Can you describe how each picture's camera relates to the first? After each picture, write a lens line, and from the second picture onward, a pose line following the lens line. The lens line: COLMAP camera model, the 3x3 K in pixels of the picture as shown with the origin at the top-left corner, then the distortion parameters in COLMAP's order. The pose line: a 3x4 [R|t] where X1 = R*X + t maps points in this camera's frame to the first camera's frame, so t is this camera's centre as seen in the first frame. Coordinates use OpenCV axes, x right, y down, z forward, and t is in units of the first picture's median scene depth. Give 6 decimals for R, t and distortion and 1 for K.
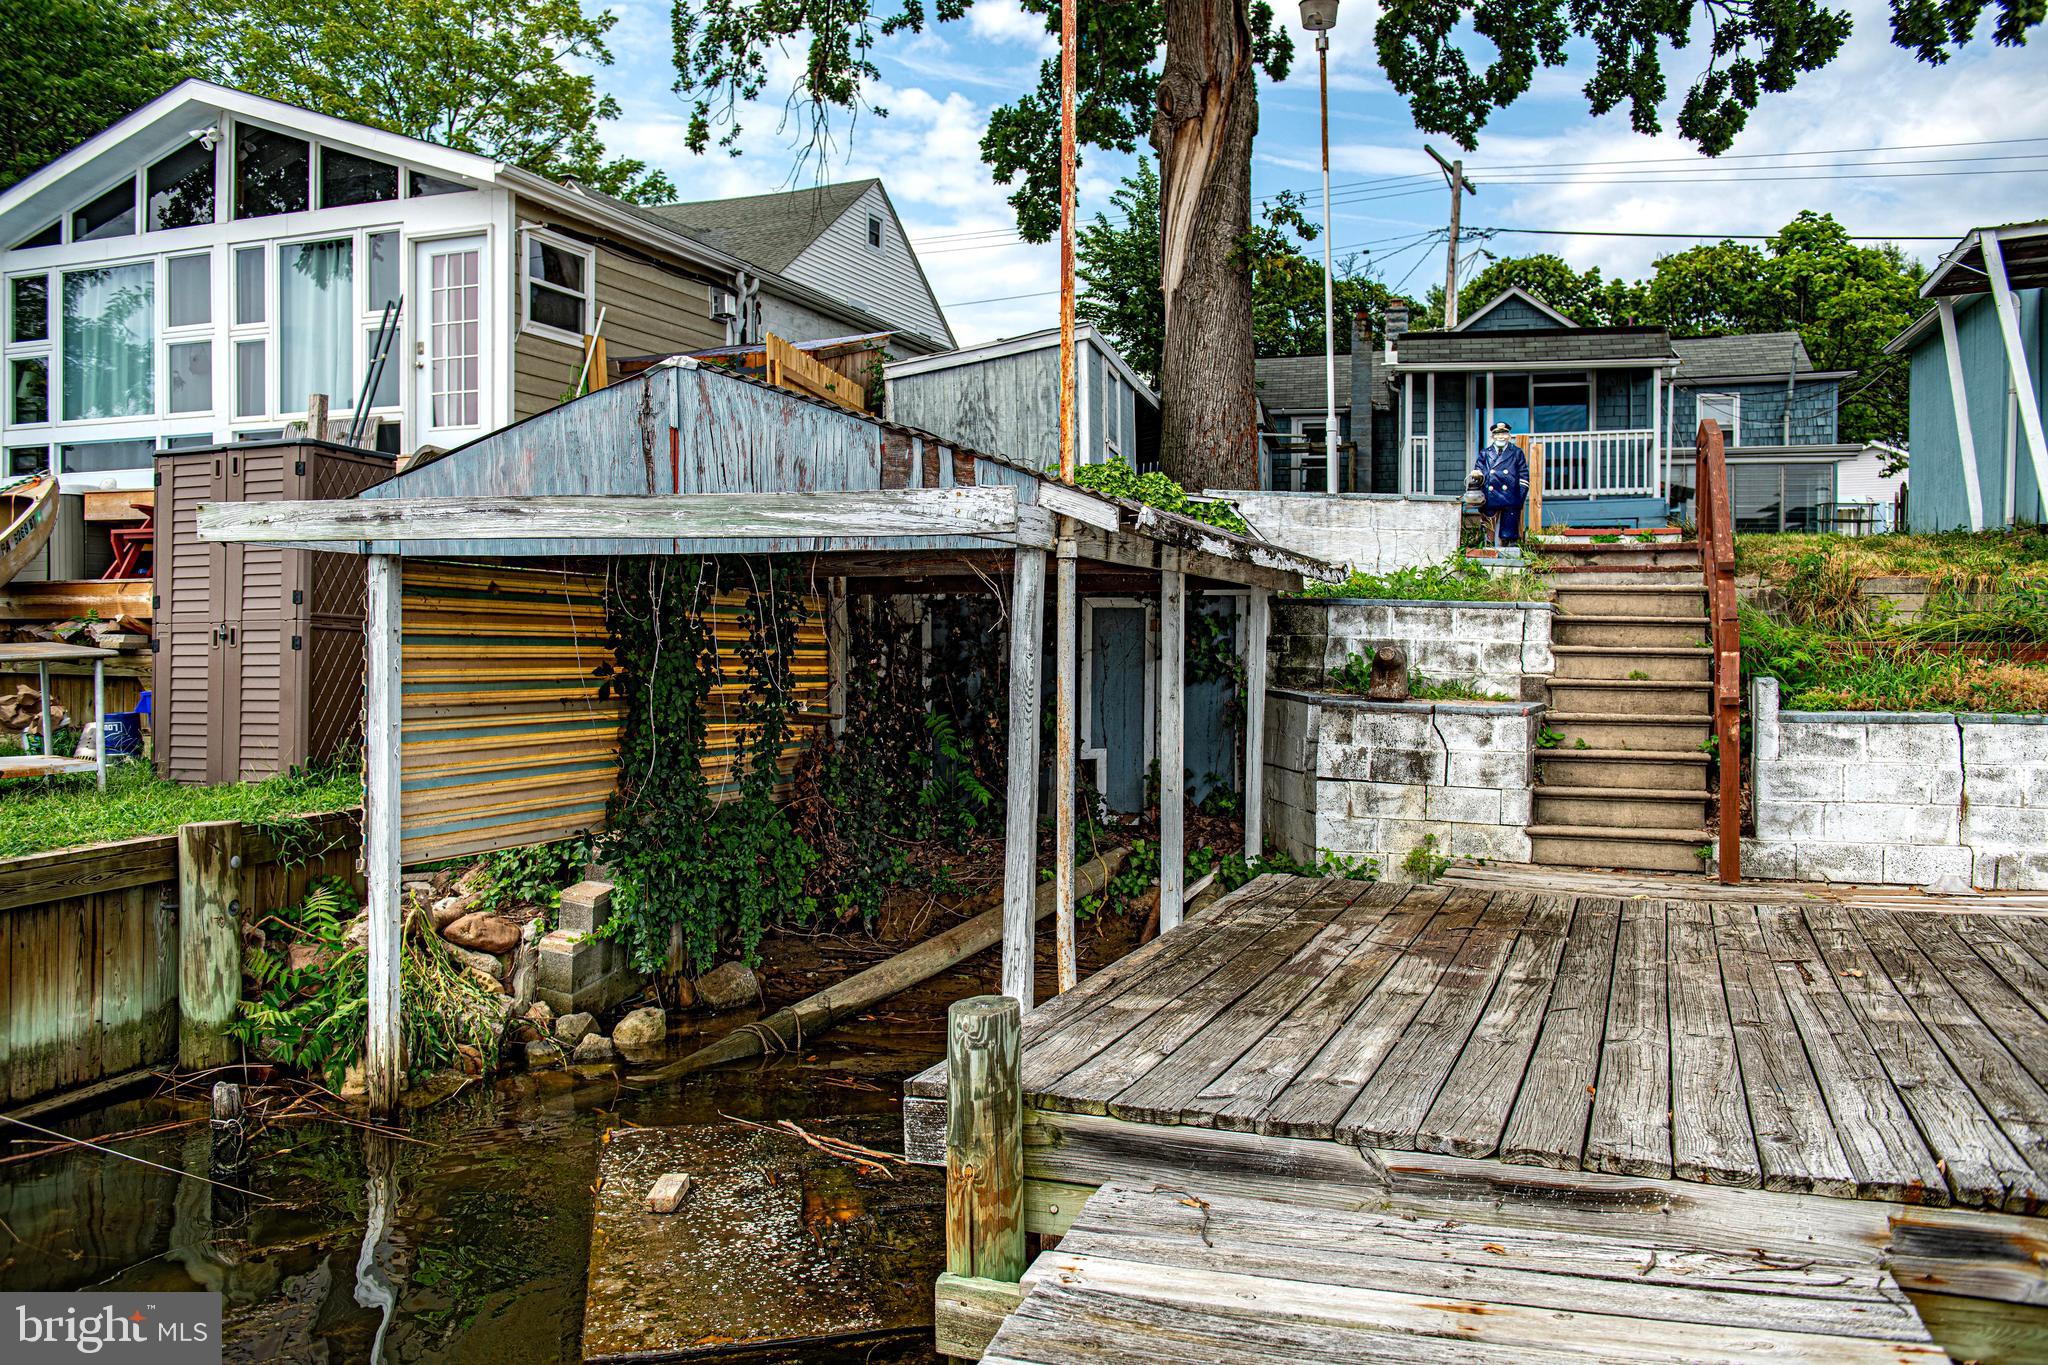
lens RADIAL K [[1658.8, 0, 1024.0], [0, 1658.8, 682.5], [0, 0, 1]] dist [-0.013706, -0.005765]
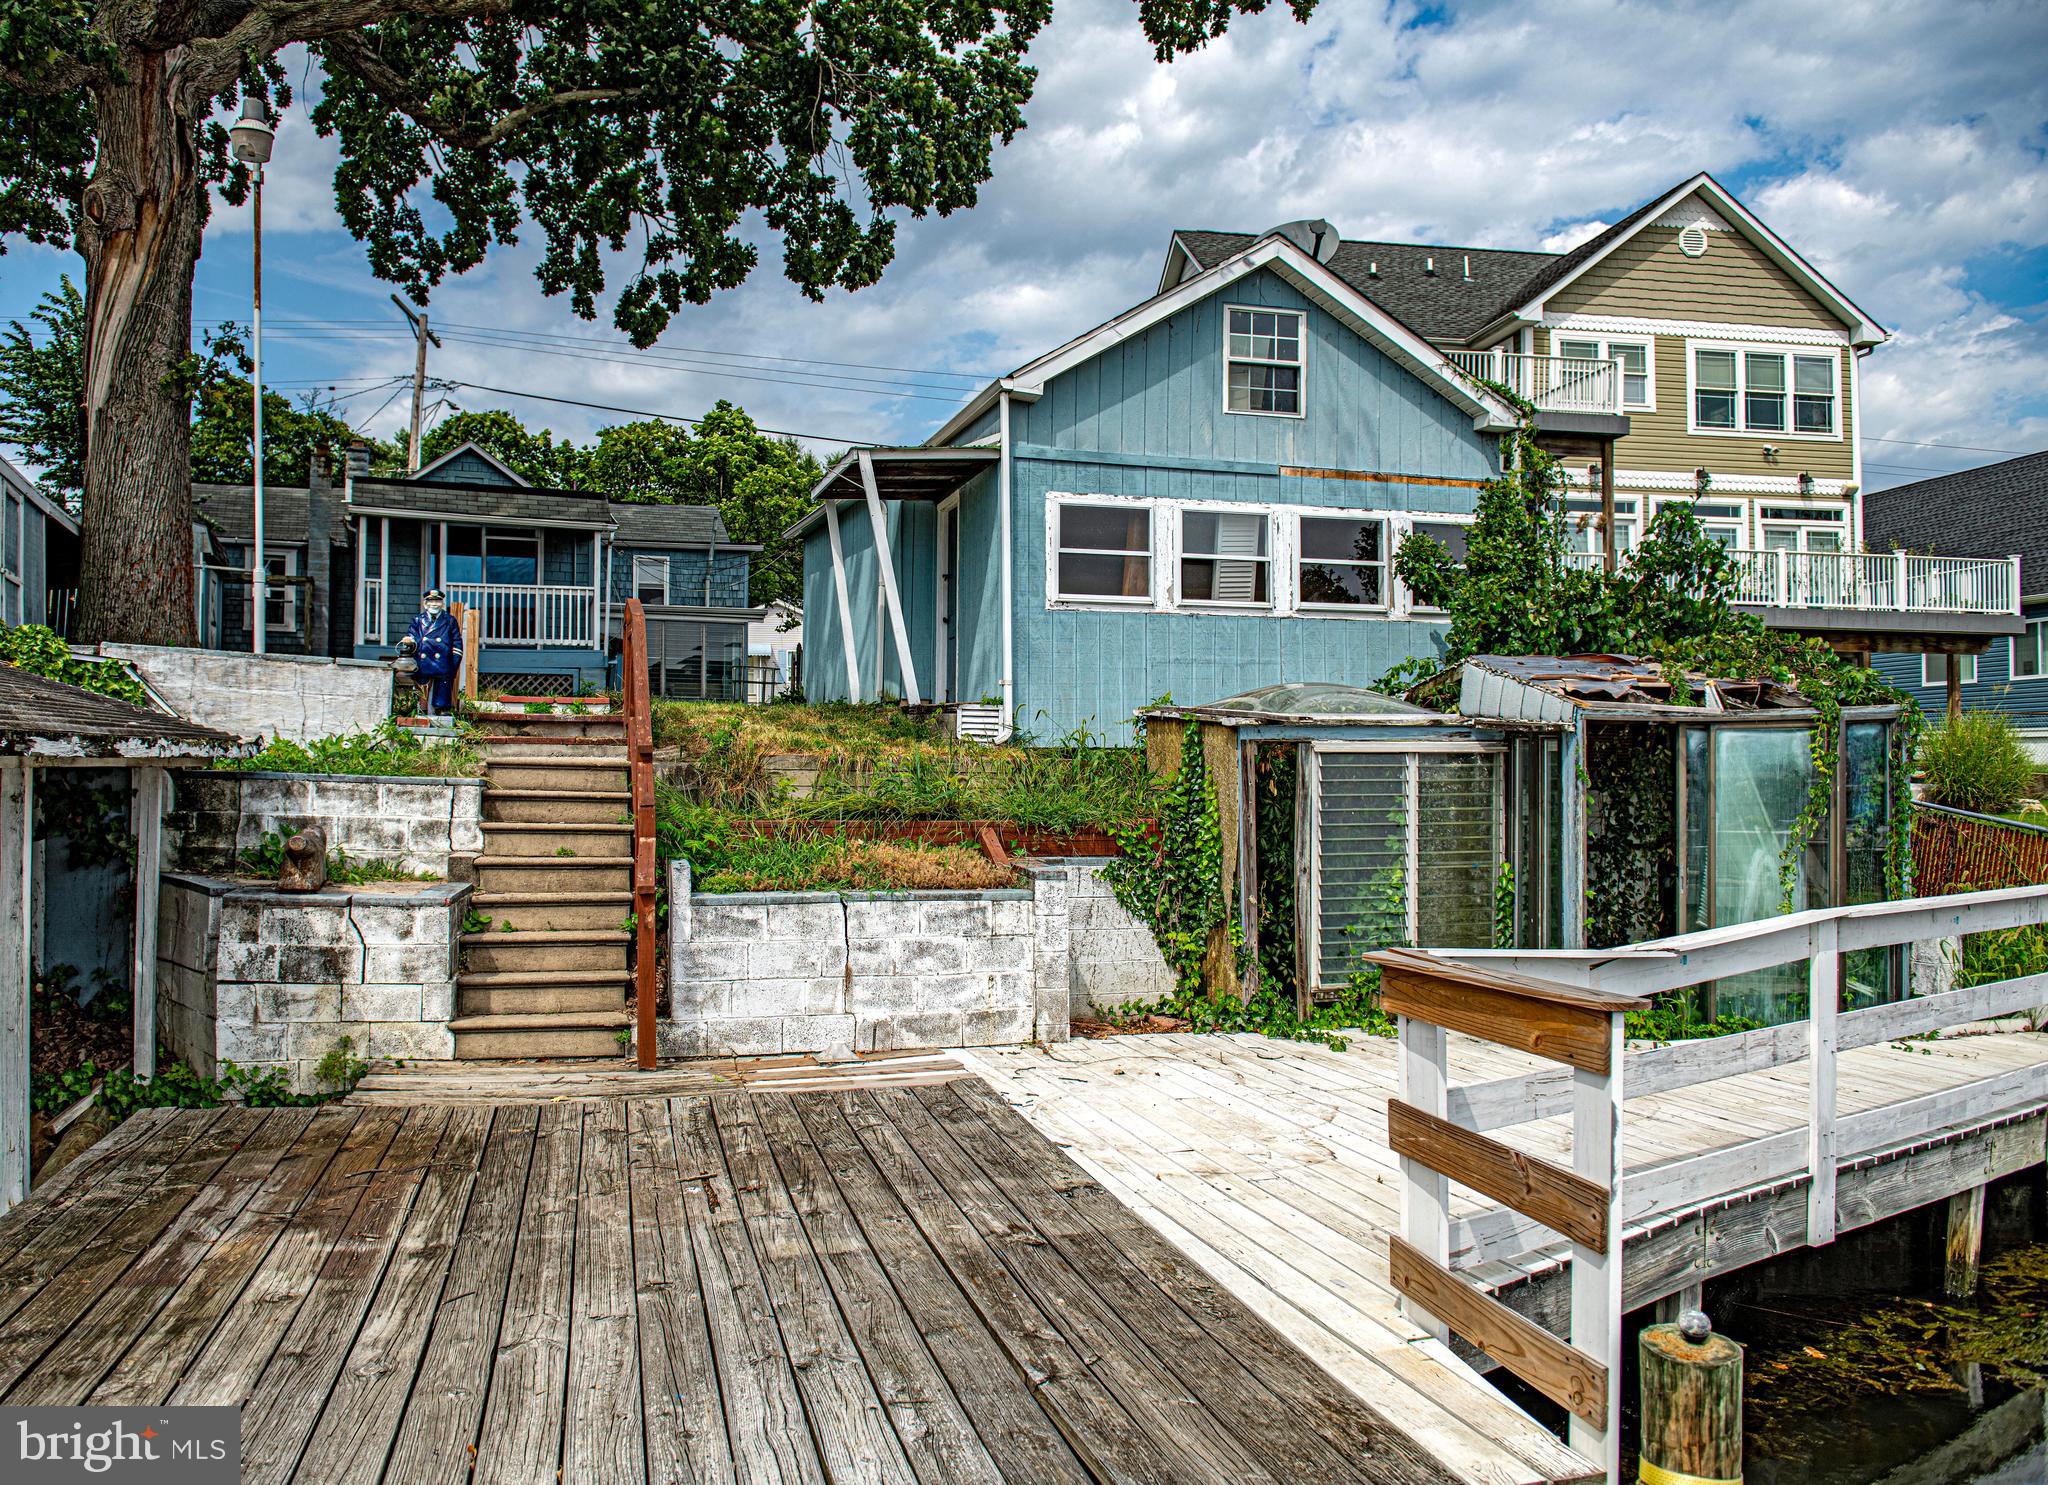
lens RADIAL K [[1524.6, 0, 921.3], [0, 1524.6, 745.8], [0, 0, 1]] dist [-0.043024, -0.007049]
pose [[0.842531, 0.010074, 0.538554, 0.051947], [0.006366, 0.999569, -0.028657, -0.040175], [-0.538611, 0.027572, 0.842103, 0.095259]]
